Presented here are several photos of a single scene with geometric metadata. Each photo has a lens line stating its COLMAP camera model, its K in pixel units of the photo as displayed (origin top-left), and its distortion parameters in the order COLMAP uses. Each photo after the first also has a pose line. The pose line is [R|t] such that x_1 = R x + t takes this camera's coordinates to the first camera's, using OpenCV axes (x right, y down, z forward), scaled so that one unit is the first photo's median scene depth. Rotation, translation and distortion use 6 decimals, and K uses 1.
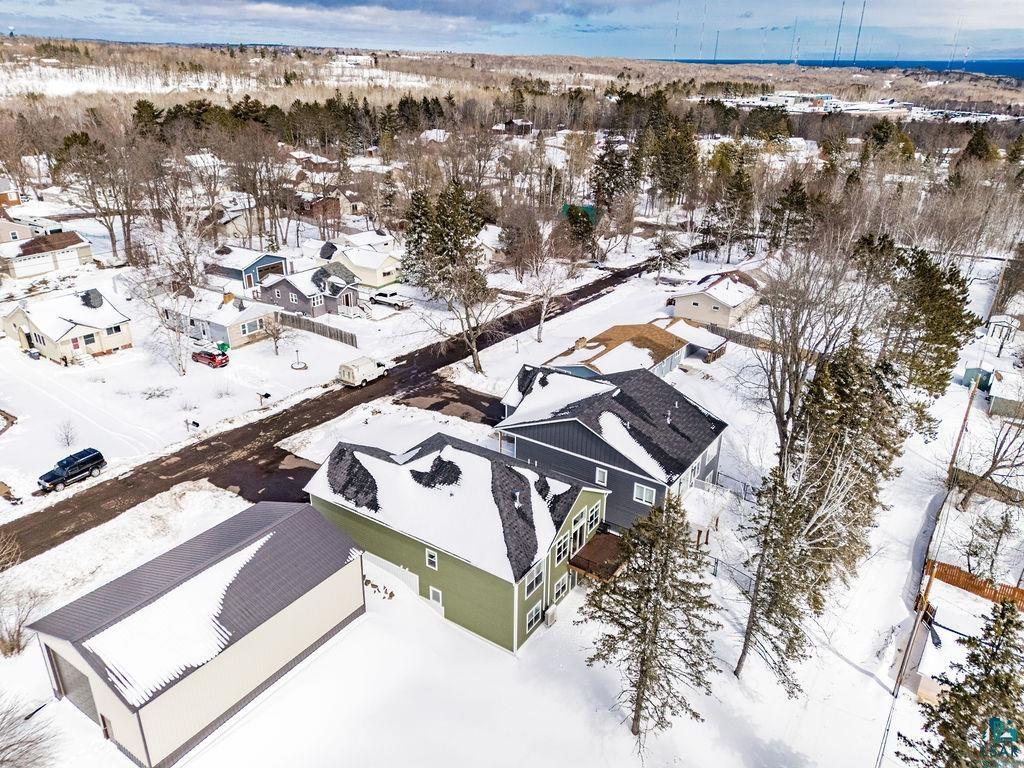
lens RADIAL K [[741.1, 0, 511.8], [0, 741.1, 379.6], [0, 0, 1]] dist [0.125122, -0.136036]
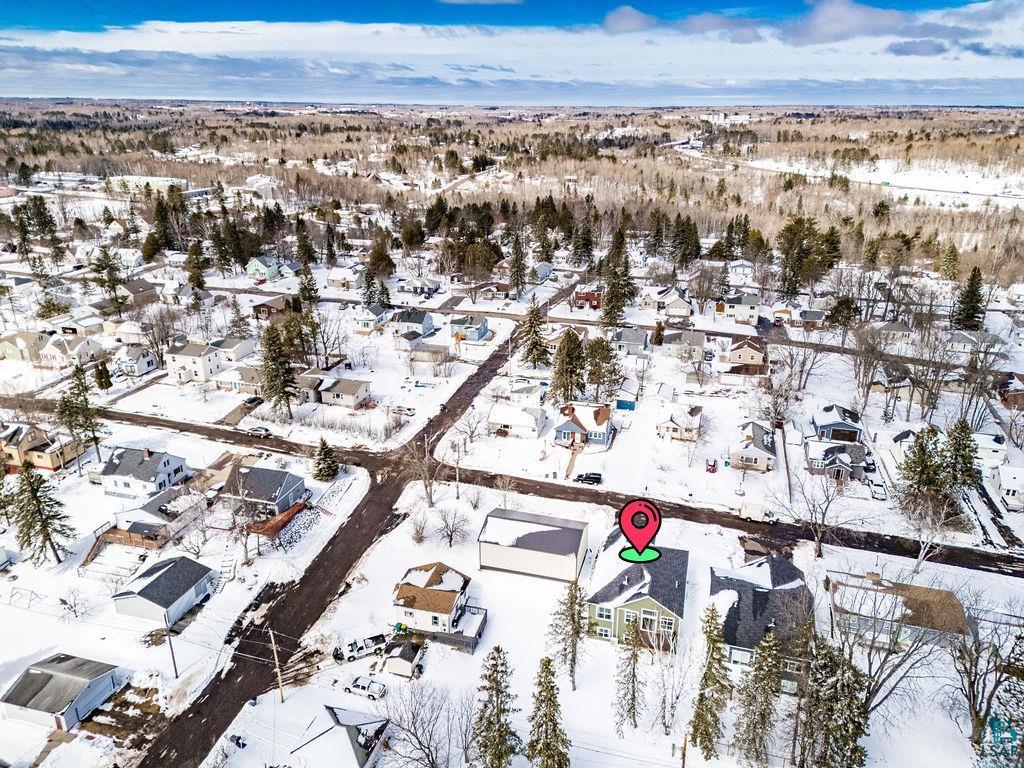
lens RADIAL K [[741.1, 0, 511.8], [0, 741.1, 379.6], [0, 0, 1]] dist [0.125122, -0.136036]
pose [[0.317860, 0.314287, -0.894533, 1.131466], [-0.376112, 0.907852, 0.185320, -0.431847], [0.870347, 0.277539, 0.406777, -0.178278]]
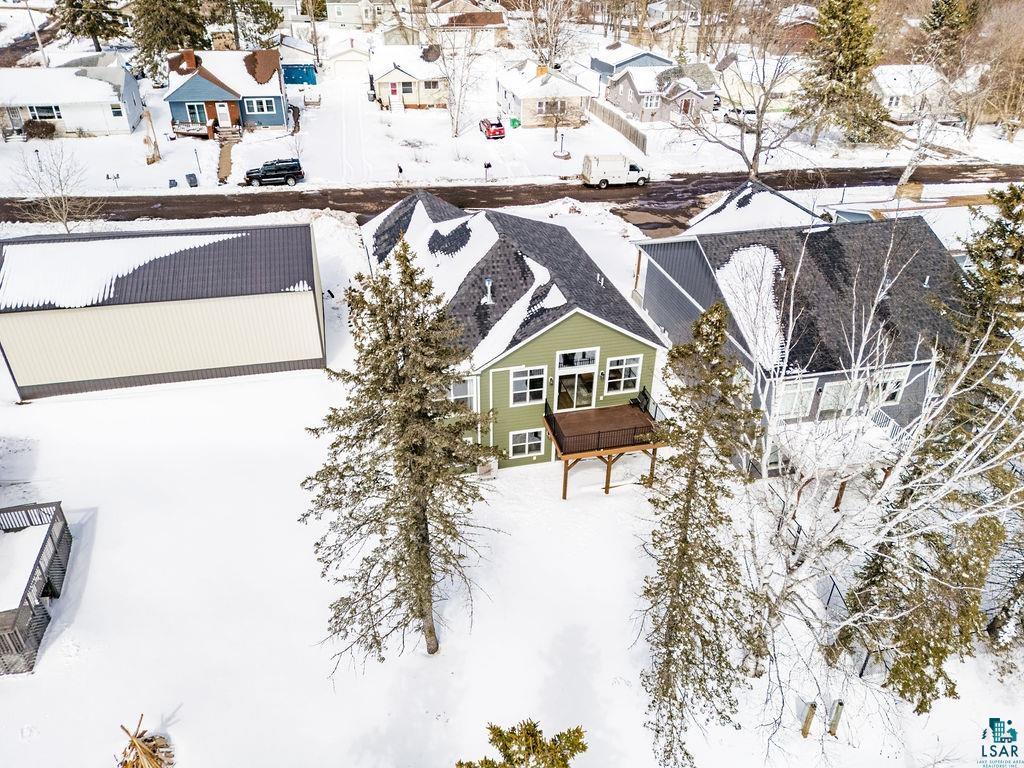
lens RADIAL K [[741.1, 0, 511.8], [0, 741.1, 379.6], [0, 0, 1]] dist [0.125122, -0.136036]
pose [[0.734877, 0.354014, -0.578472, 0.325830], [-0.272244, 0.935197, 0.226471, 0.054709], [0.621159, -0.008943, 0.783633, 0.347871]]
